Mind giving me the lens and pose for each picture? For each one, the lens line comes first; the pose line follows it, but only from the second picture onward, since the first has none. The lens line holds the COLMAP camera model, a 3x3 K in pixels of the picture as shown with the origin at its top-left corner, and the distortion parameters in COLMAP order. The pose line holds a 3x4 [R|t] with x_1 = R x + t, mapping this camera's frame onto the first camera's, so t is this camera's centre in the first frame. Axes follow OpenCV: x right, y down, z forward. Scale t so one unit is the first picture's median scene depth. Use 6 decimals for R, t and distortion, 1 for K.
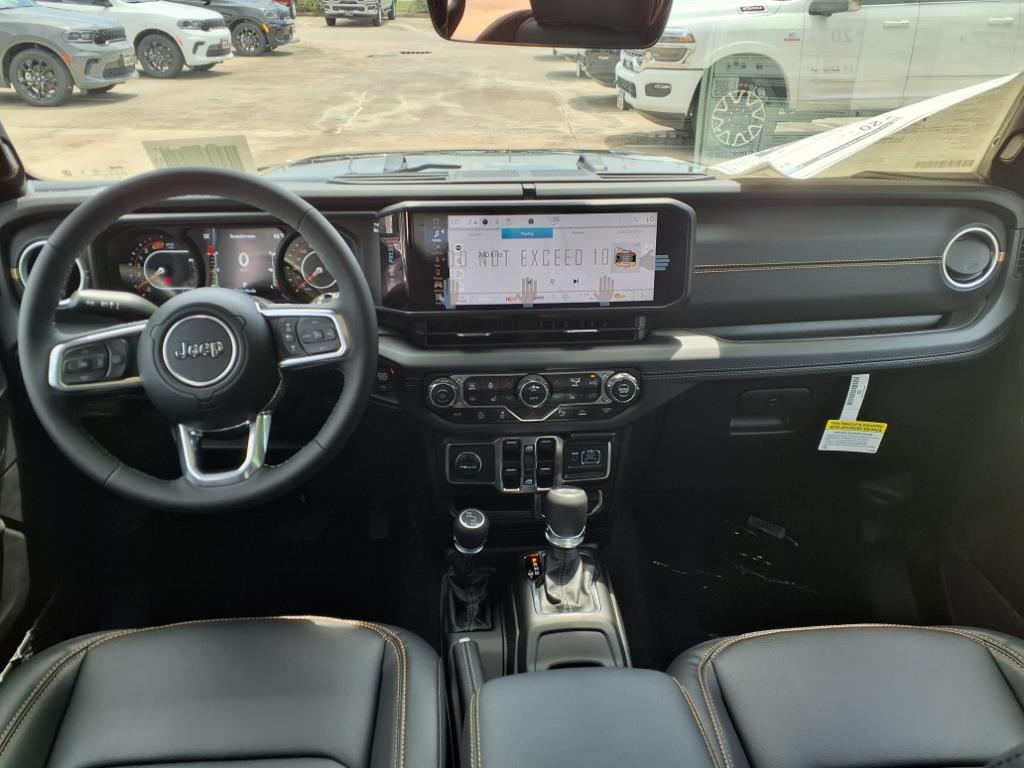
lens RADIAL K [[817.0, 0, 512.0], [0, 817.0, 384.0], [0, 0, 1]] dist [0.008130, 0.000146]
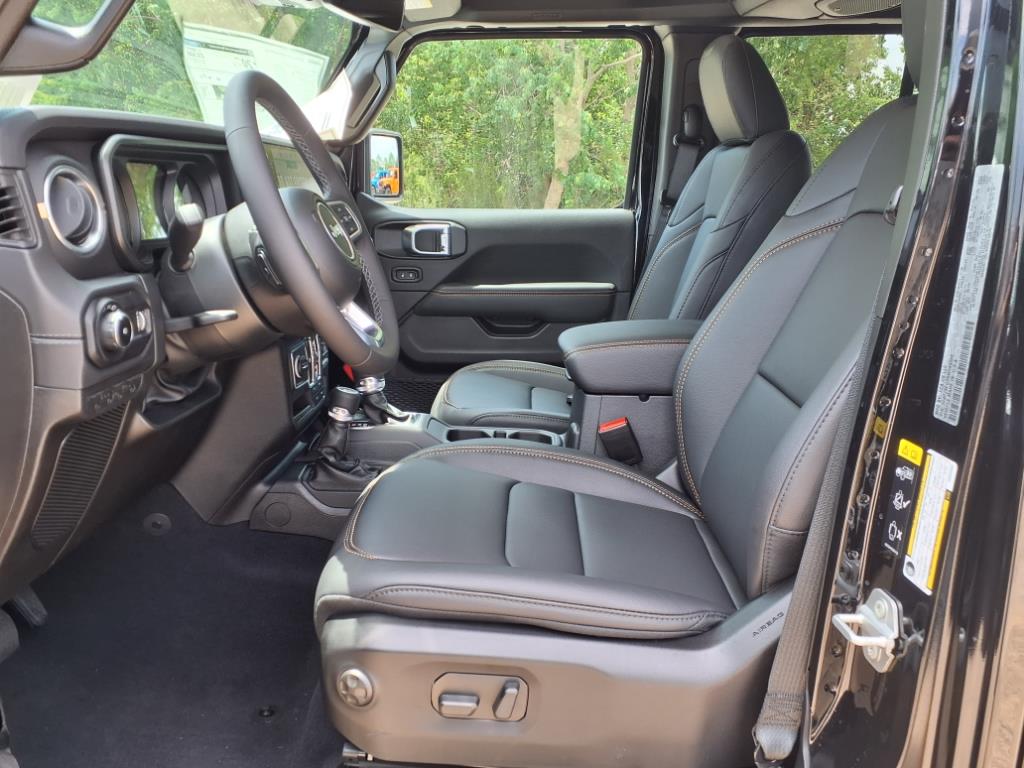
lens RADIAL K [[822.9, 0, 512.3], [0, 822.9, 366.2], [0, 0, 1]] dist [0.023139, 0.000025]
pose [[0.099777, -0.219475, 0.970503, -1.186866], [0.412720, 0.896635, 0.160338, 0.034236], [-0.905377, 0.384547, 0.180045, 0.513136]]
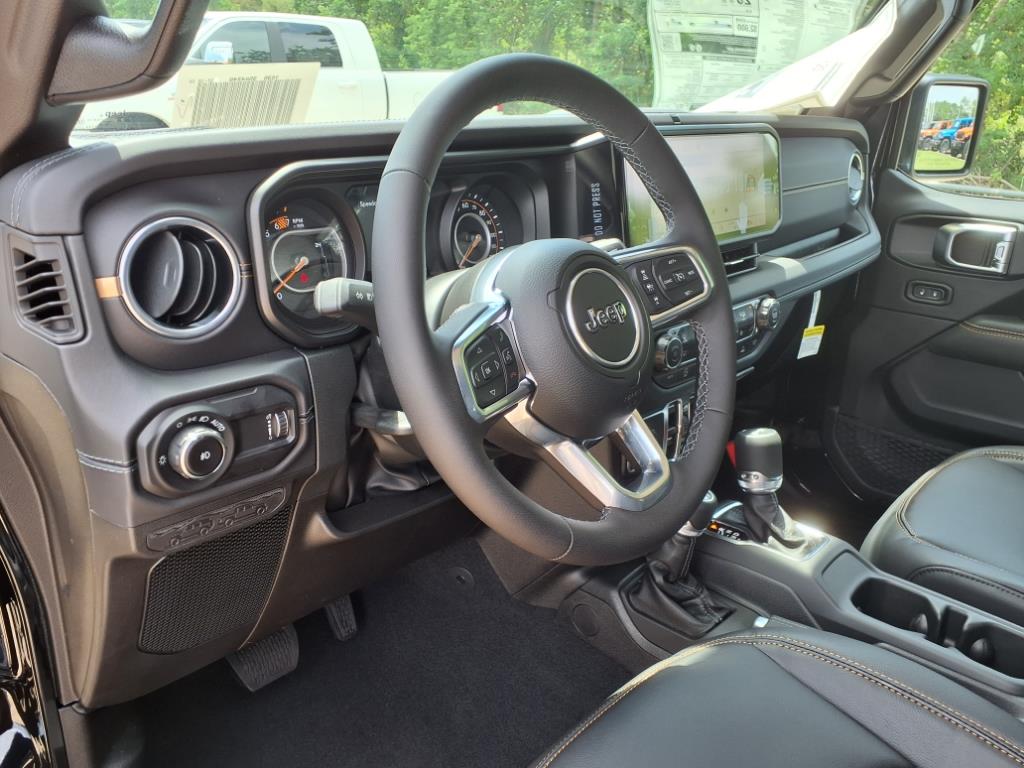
lens RADIAL K [[822.9, 0, 512.3], [0, 822.9, 366.2], [0, 0, 1]] dist [0.023139, 0.000025]
pose [[0.731874, -0.204357, 0.650075, -0.715351], [0.267094, 0.963668, 0.002236, -0.018592], [-0.626914, 0.171995, 0.759866, 0.419803]]
